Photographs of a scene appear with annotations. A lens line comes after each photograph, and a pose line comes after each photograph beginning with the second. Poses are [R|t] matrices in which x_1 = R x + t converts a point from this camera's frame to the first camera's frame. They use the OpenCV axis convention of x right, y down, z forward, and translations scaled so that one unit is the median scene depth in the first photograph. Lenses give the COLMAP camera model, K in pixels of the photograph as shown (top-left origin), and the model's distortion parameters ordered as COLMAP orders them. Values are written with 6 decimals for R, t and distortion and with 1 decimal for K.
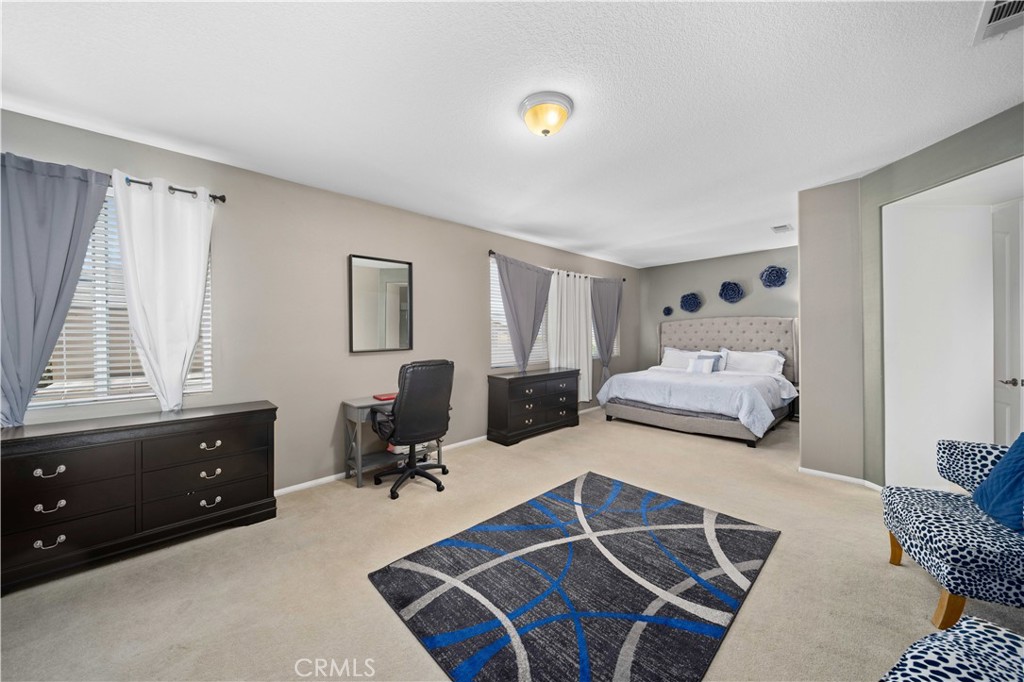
lens RADIAL K [[356.7, 0, 509.9], [0, 356.7, 335.3], [0, 0, 1]] dist [-0.003549, -0.000235]
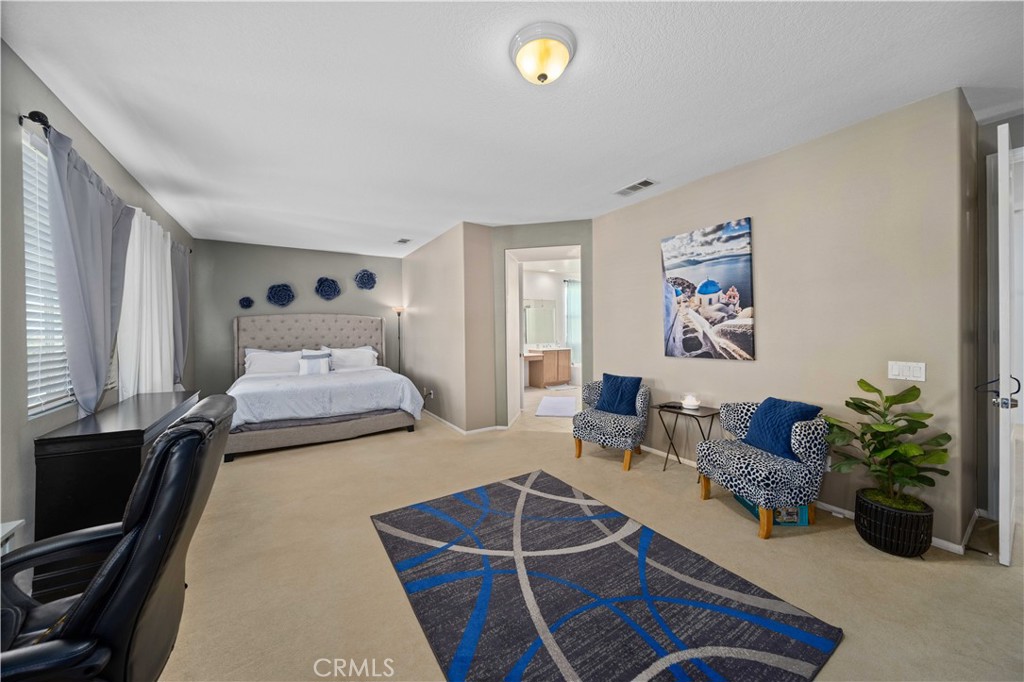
lens RADIAL K [[356.7, 0, 509.6], [0, 356.7, 333.6], [0, 0, 1]] dist [-0.003549, -0.000235]
pose [[0.197989, -0.006101, 0.980185, -0.469732], [0.008636, 0.999953, 0.004480, 0.004334], [-0.980166, 0.007578, 0.198032, 0.611120]]
